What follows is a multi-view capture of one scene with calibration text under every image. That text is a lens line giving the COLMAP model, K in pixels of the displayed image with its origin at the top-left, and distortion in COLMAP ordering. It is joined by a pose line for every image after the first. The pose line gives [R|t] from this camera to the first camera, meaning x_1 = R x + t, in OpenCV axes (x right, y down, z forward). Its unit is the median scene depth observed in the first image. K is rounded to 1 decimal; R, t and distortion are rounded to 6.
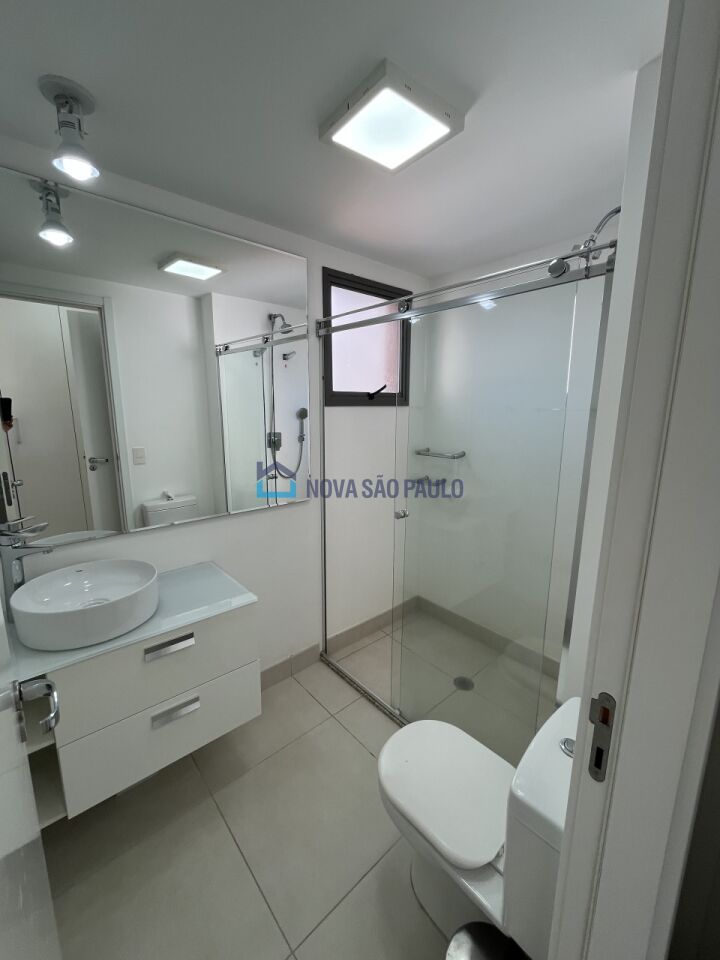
lens RADIAL K [[388.0, 0, 360.0], [0, 388.0, 480.0], [0, 0, 1]] dist [-0.000345, -0.000036]
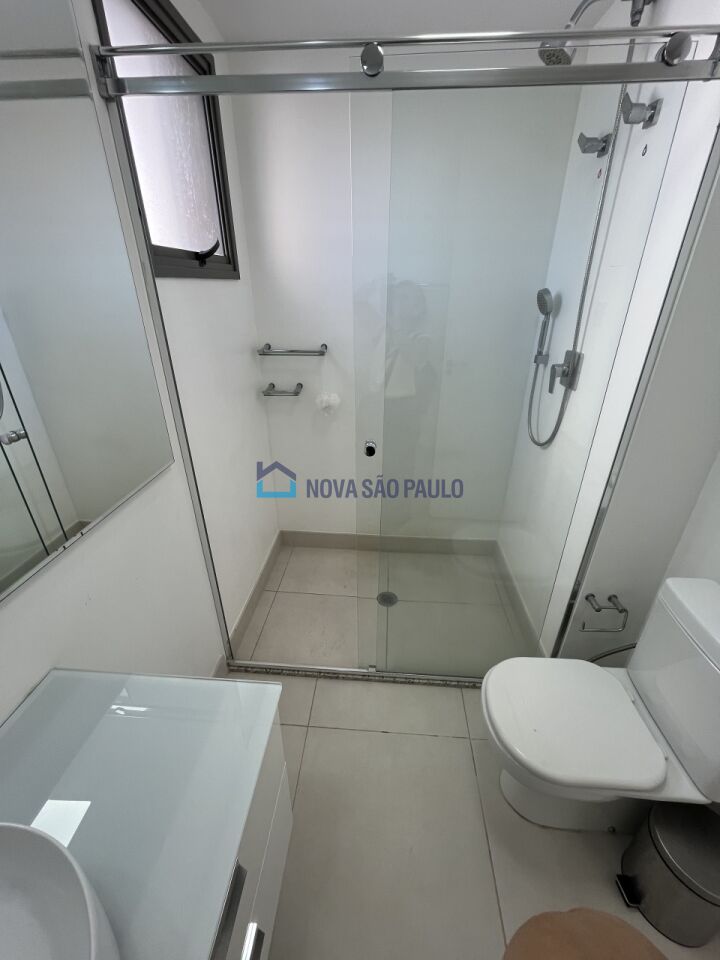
lens RADIAL K [[401.4, 0, 360.0], [0, 401.4, 480.0], [0, 0, 1]] dist [0.015541, -0.000078]
pose [[0.705268, -0.314795, 0.635217, -0.313649], [0.140691, 0.940336, 0.309797, -0.064171], [-0.694840, -0.129120, 0.707478, 0.390408]]
